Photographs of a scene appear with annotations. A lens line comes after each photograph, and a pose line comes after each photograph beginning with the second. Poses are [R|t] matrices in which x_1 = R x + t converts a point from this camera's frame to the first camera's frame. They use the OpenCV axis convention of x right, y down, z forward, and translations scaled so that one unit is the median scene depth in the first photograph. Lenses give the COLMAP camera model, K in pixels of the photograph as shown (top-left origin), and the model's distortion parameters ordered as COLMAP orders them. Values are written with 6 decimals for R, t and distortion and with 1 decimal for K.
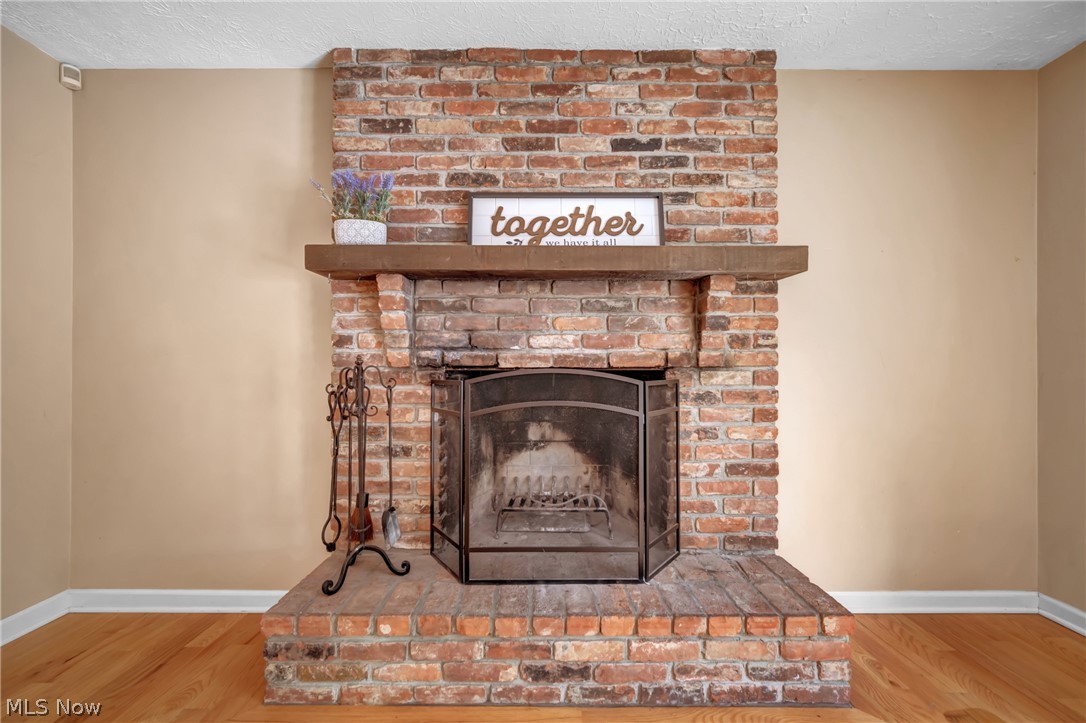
lens RADIAL K [[461.5, 0, 544.6], [0, 461.5, 371.6], [0, 0, 1]] dist [-0.005376, 0.002027]
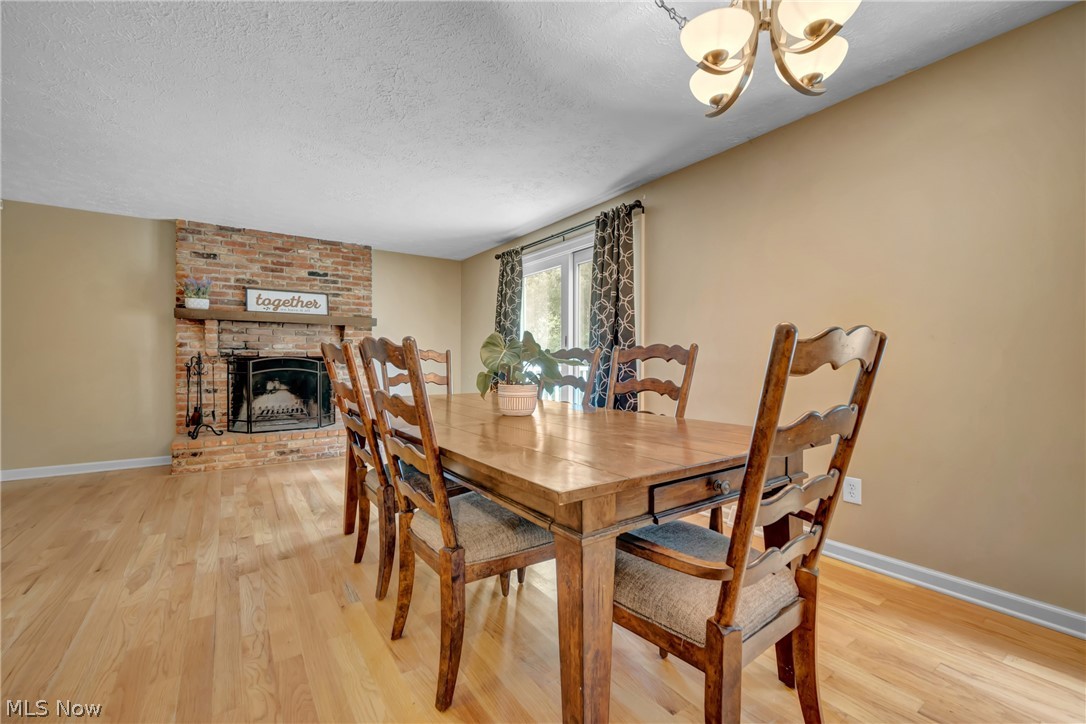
lens RADIAL K [[461.5, 0, 538.2], [0, 461.5, 361.5], [0, 0, 1]] dist [-0.005376, 0.002027]
pose [[0.831392, -0.002427, 0.555681, -0.231970], [-0.001217, 0.999980, 0.006189, 0.001818], [-0.555685, -0.005822, 0.831372, -1.971574]]
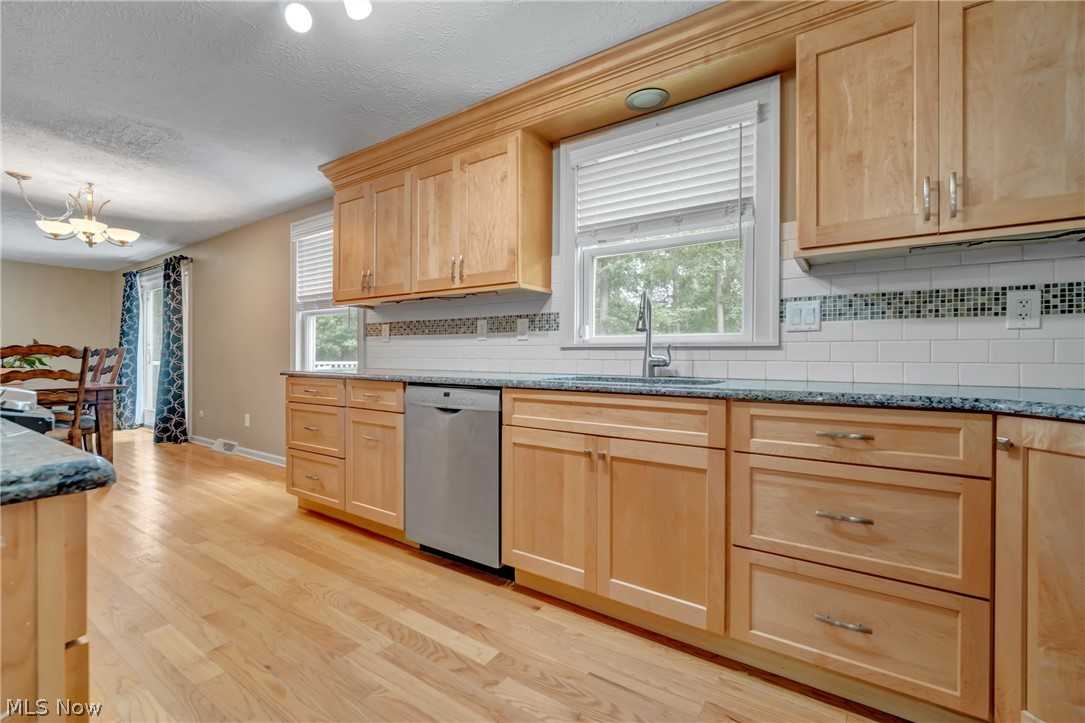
lens RADIAL K [[461.1, 0, 529.5], [0, 461.1, 357.4], [0, 0, 1]] dist [-0.005376, 0.002027]
pose [[0.572635, 0.007585, 0.819776, -0.000788], [-0.008642, 0.999957, -0.003215, 0.005561], [-0.819765, -0.005244, 0.572676, -4.078875]]
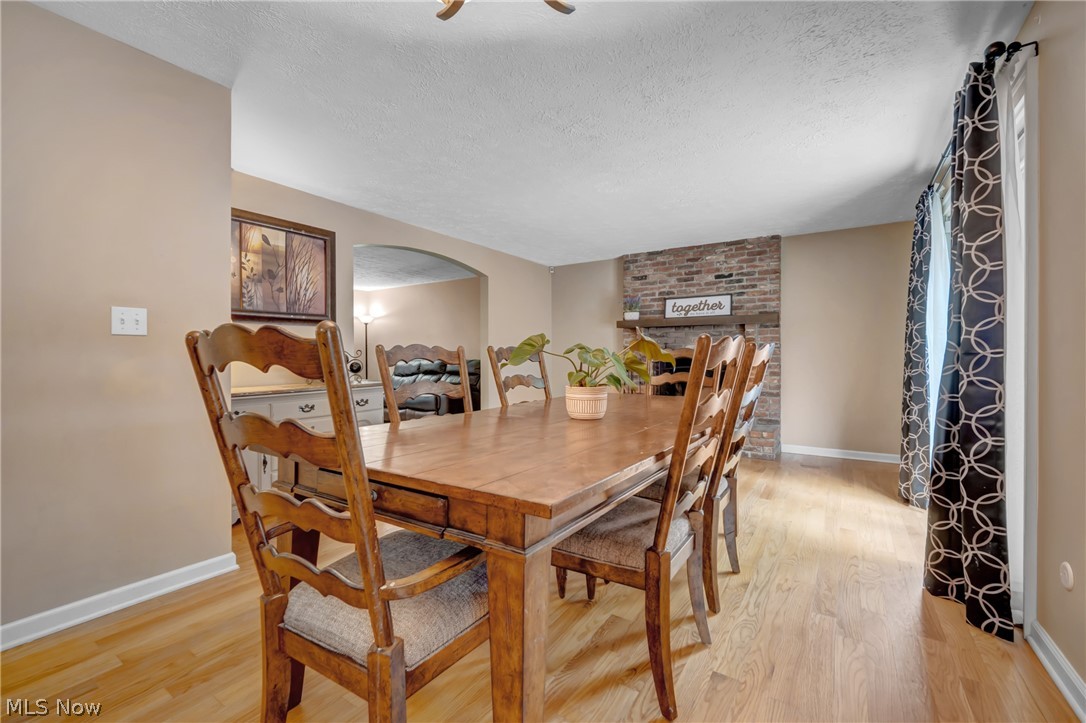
lens RADIAL K [[461.5, 0, 540.3], [0, 461.5, 361.7], [0, 0, 1]] dist [-0.005376, 0.002027]
pose [[0.822104, 0.002972, -0.569329, 0.879581], [0.002910, 0.999951, 0.009422, -0.002770], [0.569330, -0.009403, 0.822056, -1.941540]]
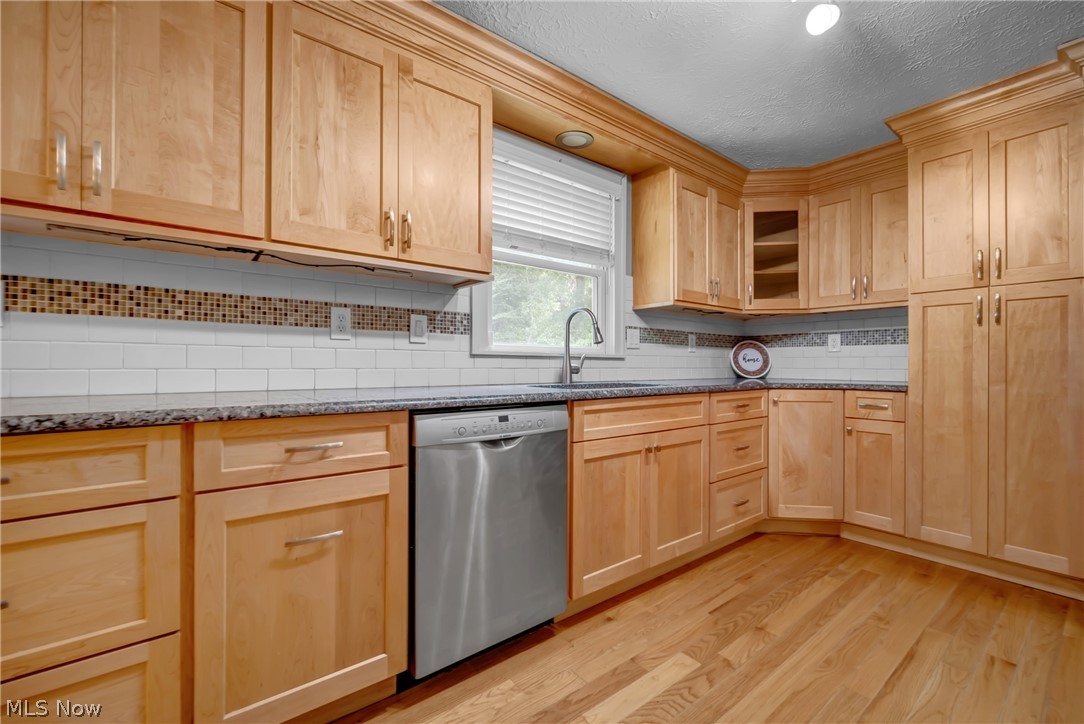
lens RADIAL K [[460.7, 0, 544.3], [0, 460.7, 361.7], [0, 0, 1]] dist [-0.005376, 0.002027]
pose [[-0.619769, 0.010312, 0.784716, 0.135182], [-0.000864, 0.999904, -0.013823, 0.005491], [-0.784784, -0.009245, -0.619701, -2.809140]]
